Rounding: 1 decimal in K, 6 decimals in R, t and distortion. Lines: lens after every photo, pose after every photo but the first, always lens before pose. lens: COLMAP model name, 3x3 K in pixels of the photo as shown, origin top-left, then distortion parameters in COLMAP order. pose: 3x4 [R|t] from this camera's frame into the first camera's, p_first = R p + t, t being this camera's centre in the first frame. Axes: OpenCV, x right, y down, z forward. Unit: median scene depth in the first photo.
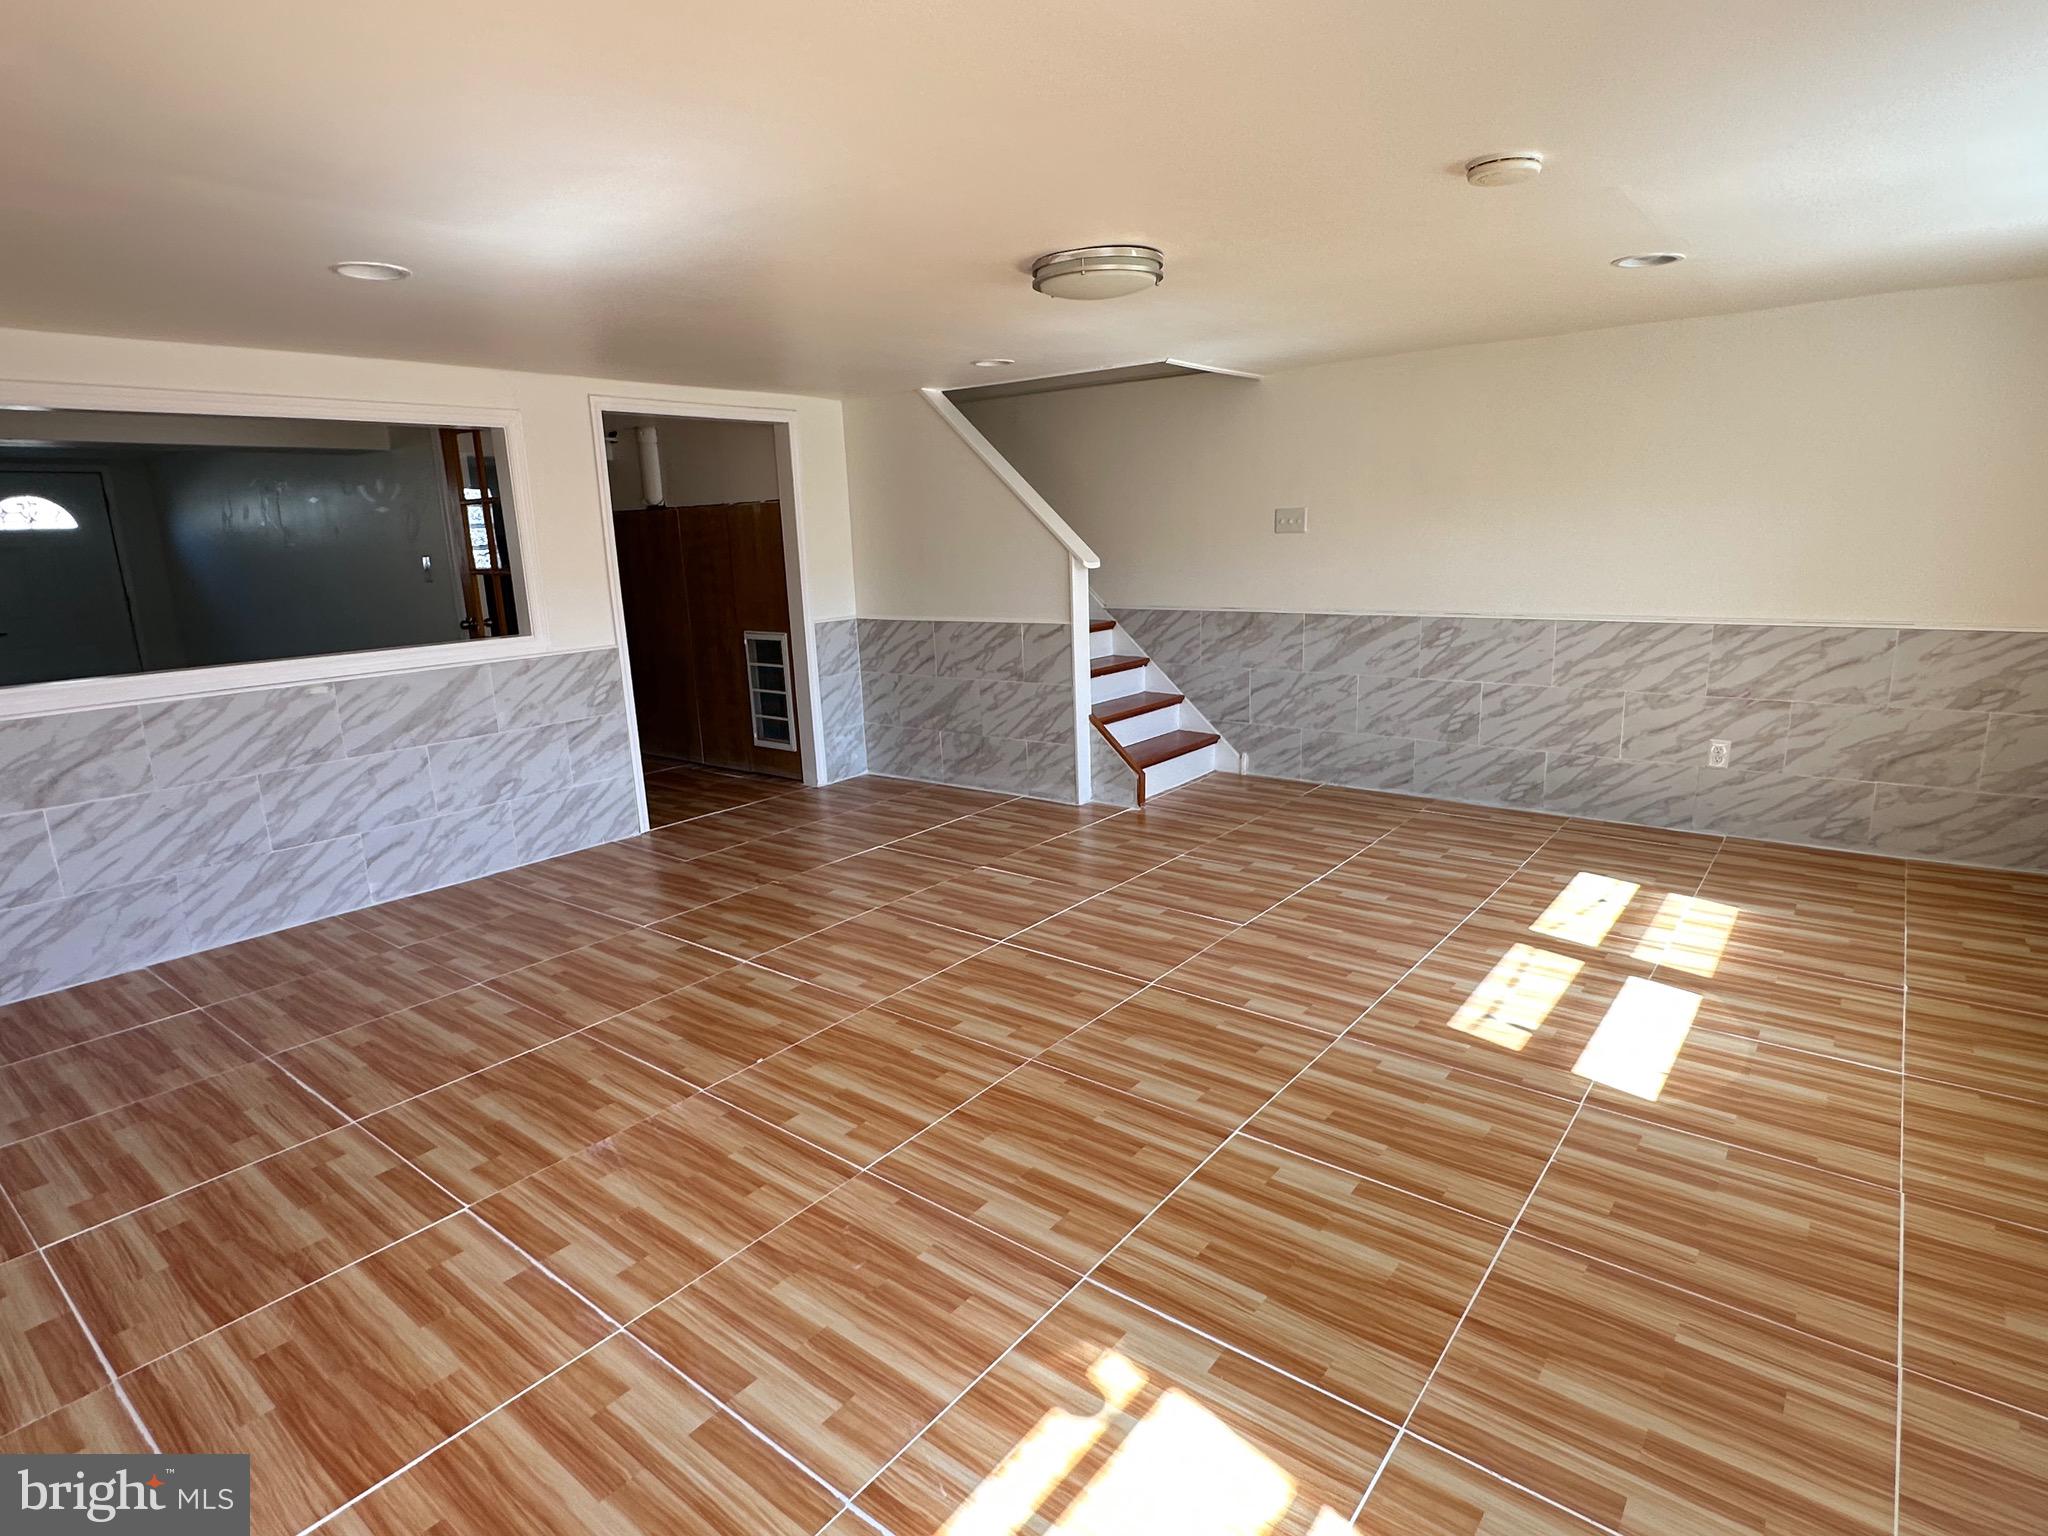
lens RADIAL K [[1094.4, 0, 1029.1], [0, 1094.4, 762.2], [0, 0, 1]] dist [-0.004508, 0.002349]
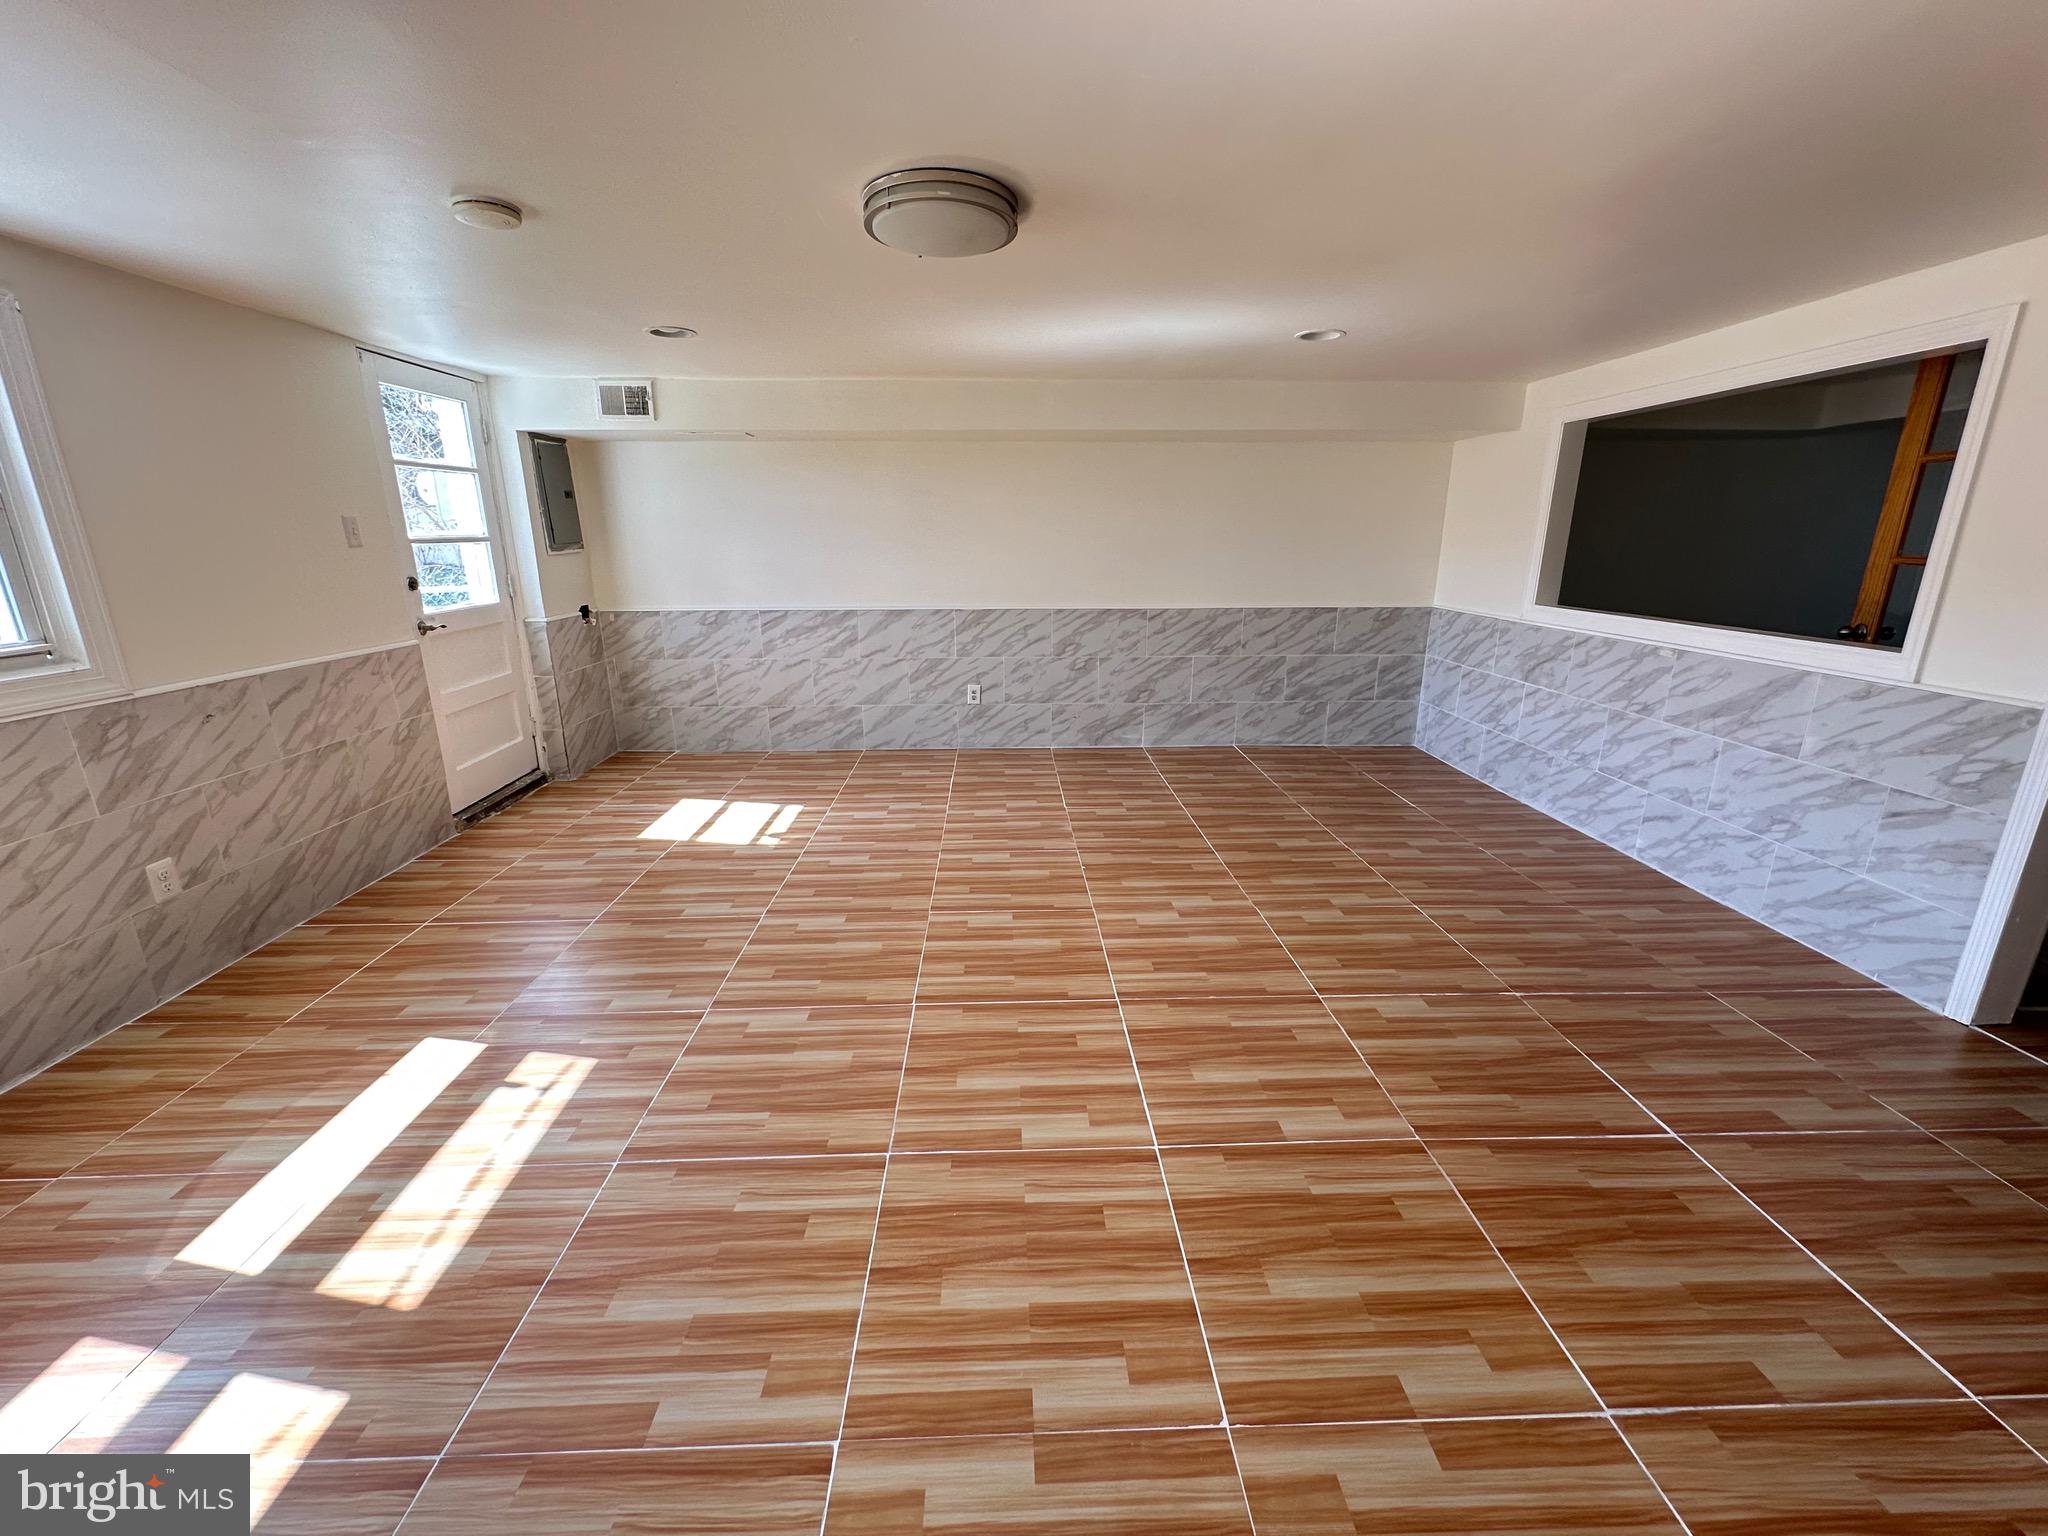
lens RADIAL K [[820.1, 0, 1028.1], [0, 820.1, 760.8], [0, 0, 1]] dist [-0.006015, 0.001451]
pose [[-0.761595, 0.206216, -0.614368, 0.334650], [-0.110208, 0.892998, 0.436359, -0.242803], [0.638613, 0.400037, -0.657376, 1.118273]]
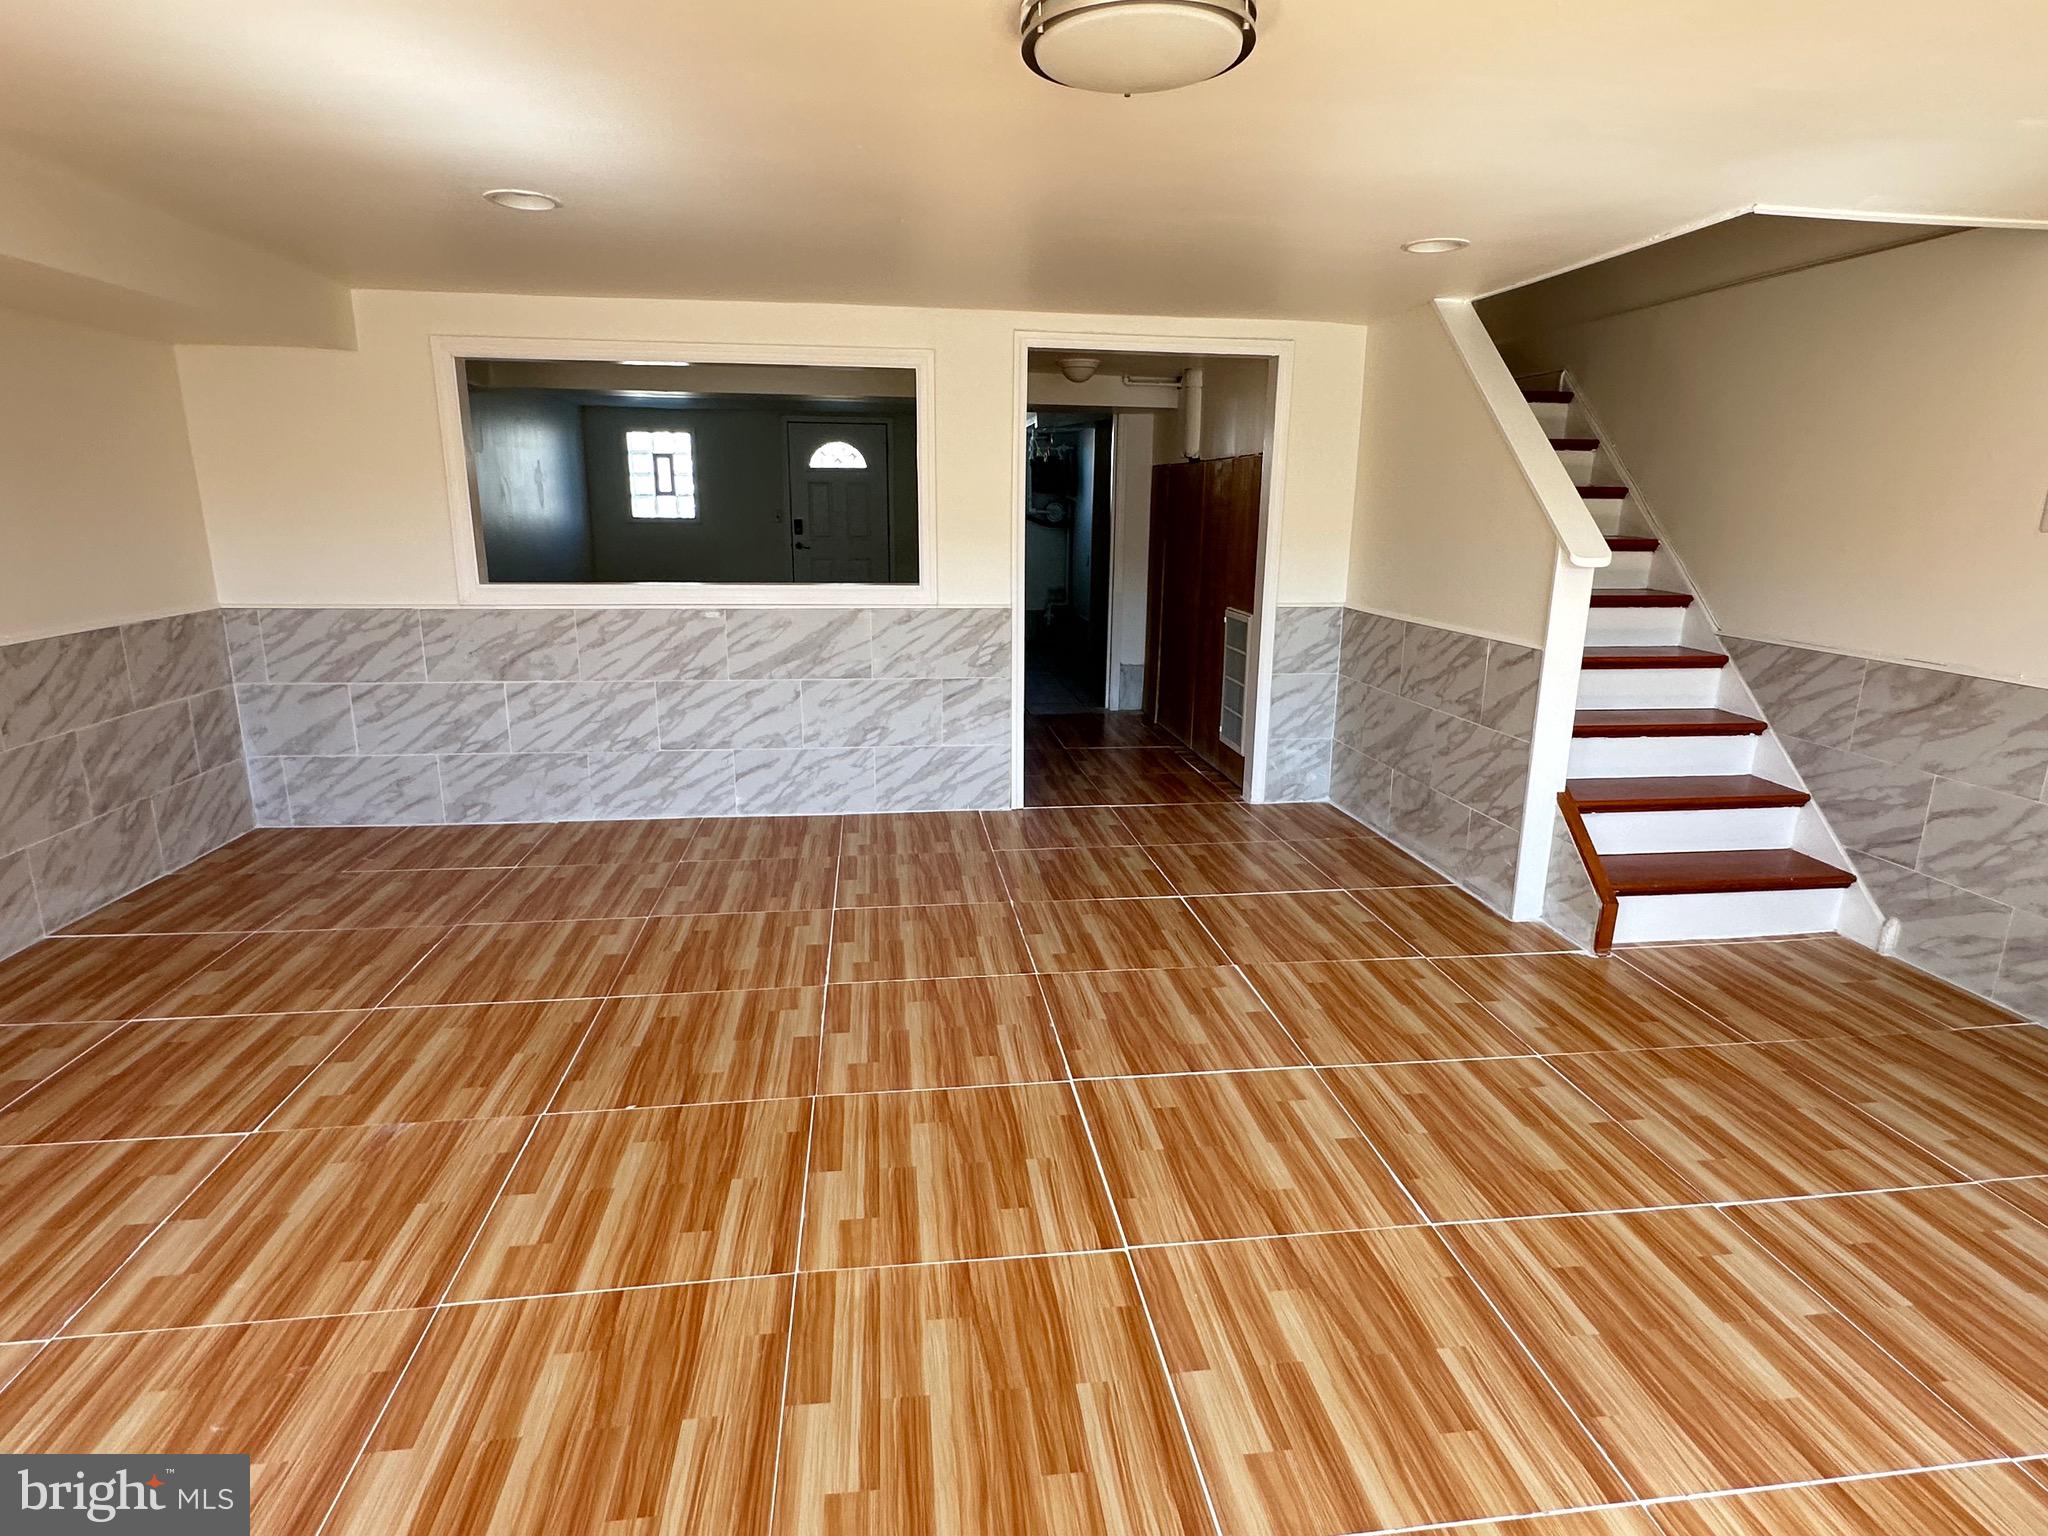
lens RADIAL K [[1094.4, 0, 1024.6], [0, 1094.4, 767.6], [0, 0, 1]] dist [-0.004508, 0.002349]
pose [[0.718237, 0.208160, -0.663931, 0.322527], [-0.183491, 0.977088, 0.107844, -0.087637], [0.671168, 0.044368, 0.739976, 0.385353]]
